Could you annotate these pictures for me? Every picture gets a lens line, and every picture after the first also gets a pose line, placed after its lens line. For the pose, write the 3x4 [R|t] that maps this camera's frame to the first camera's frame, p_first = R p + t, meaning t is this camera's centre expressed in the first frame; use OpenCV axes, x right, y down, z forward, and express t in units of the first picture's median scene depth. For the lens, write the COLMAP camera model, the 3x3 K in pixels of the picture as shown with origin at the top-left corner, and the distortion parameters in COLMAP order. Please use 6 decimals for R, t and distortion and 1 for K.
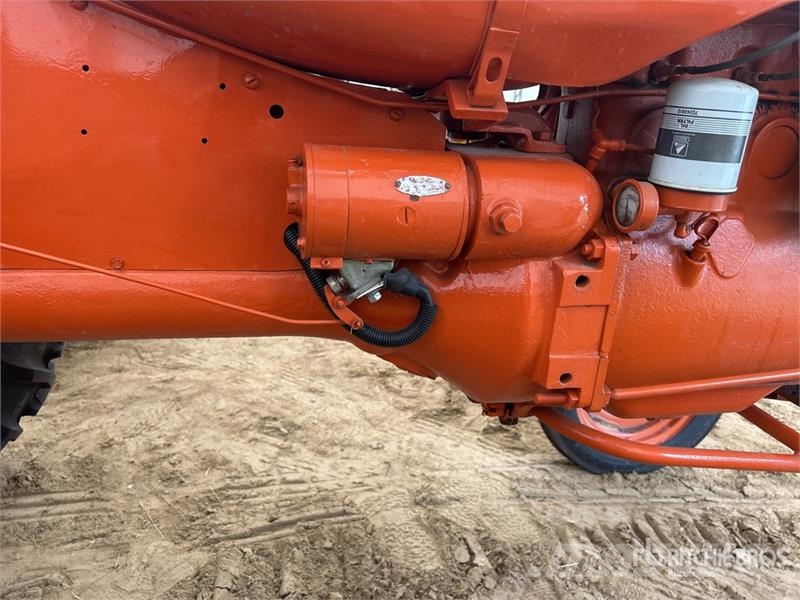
lens RADIAL K [[608.8, 0, 404.2], [0, 608.8, 294.0], [0, 0, 1]] dist [0.050591, -0.059795]
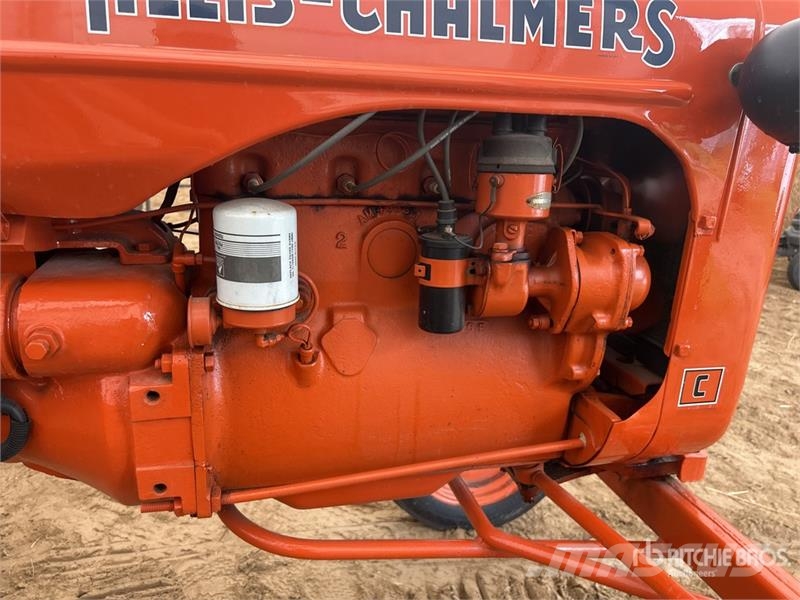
lens RADIAL K [[608.8, 0, 399.4], [0, 608.8, 303.4], [0, 0, 1]] dist [0.050591, -0.059795]
pose [[0.999507, -0.030245, -0.008448, 0.294182], [0.030004, 0.999176, -0.027342, -0.055377], [0.009268, 0.027075, 0.999590, -0.006515]]
